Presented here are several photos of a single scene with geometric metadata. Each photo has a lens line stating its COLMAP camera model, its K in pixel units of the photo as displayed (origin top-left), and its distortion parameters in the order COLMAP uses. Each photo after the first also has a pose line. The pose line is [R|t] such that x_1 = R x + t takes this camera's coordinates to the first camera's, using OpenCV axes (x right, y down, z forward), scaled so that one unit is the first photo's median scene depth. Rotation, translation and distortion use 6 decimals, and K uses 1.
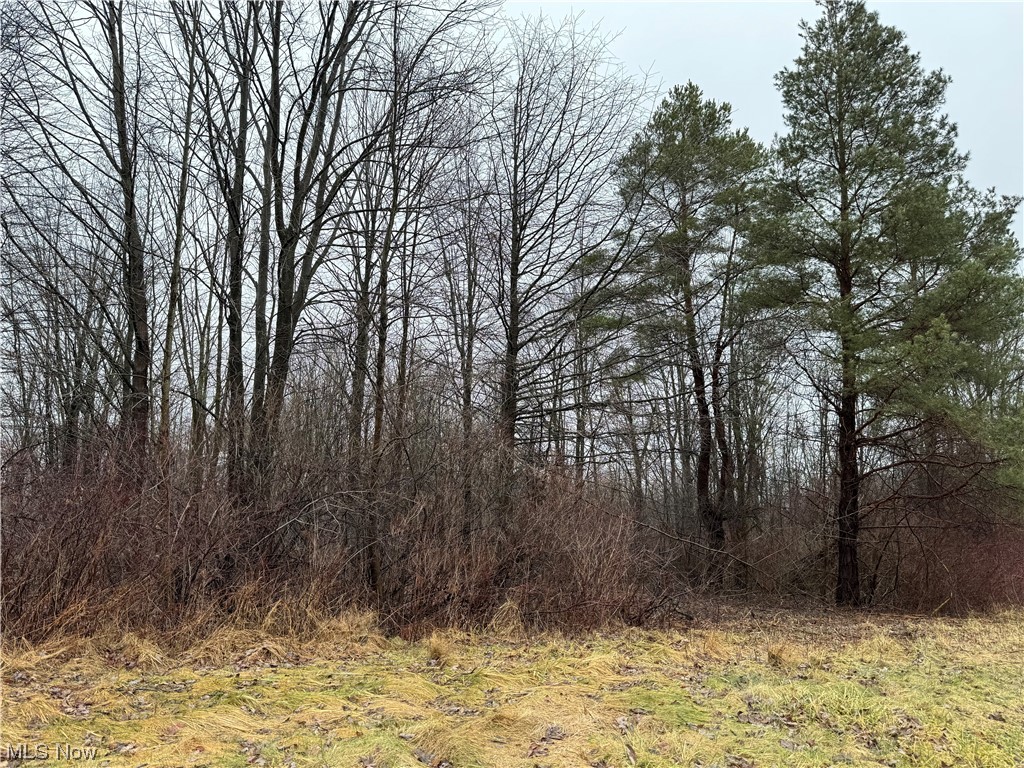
lens RADIAL K [[698.1, 0, 512.0], [0, 698.1, 384.0], [0, 0, 1]] dist [-0.003378, -0.009201]
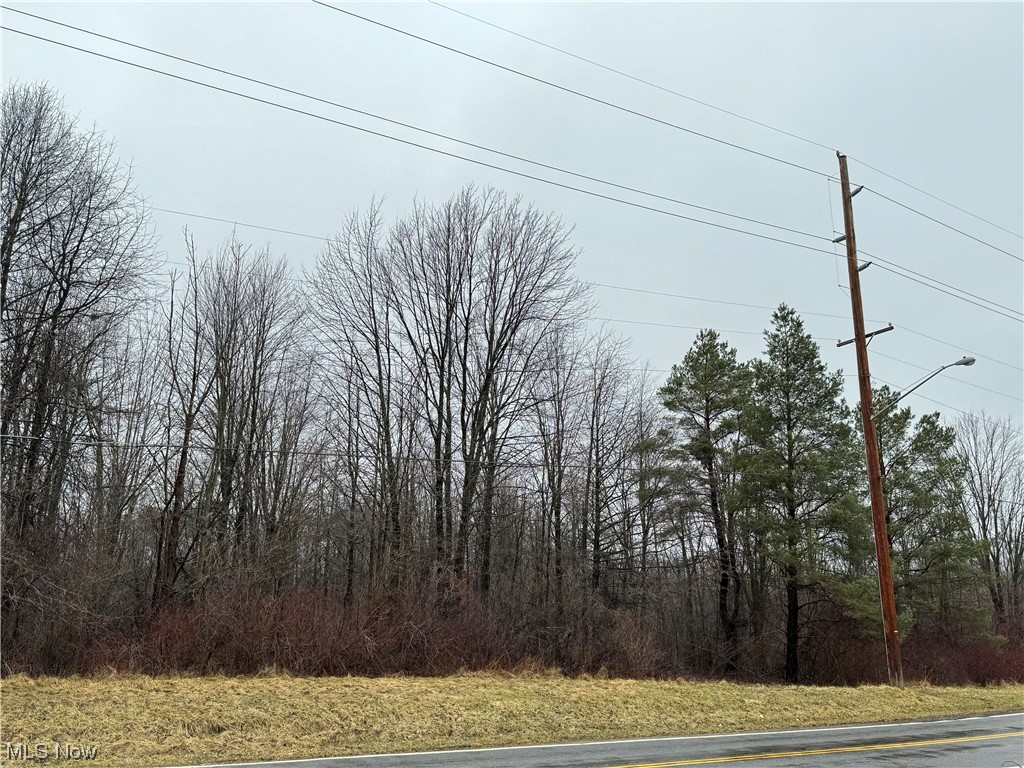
lens RADIAL K [[830.6, 0, 512.0], [0, 830.6, 384.0], [0, 0, 1]] dist [-0.000097, -0.000101]
pose [[0.997104, -0.003906, -0.075948, -0.067044], [0.000249, 0.998842, -0.048104, -0.391344], [0.076048, 0.047946, 0.995951, -1.421758]]
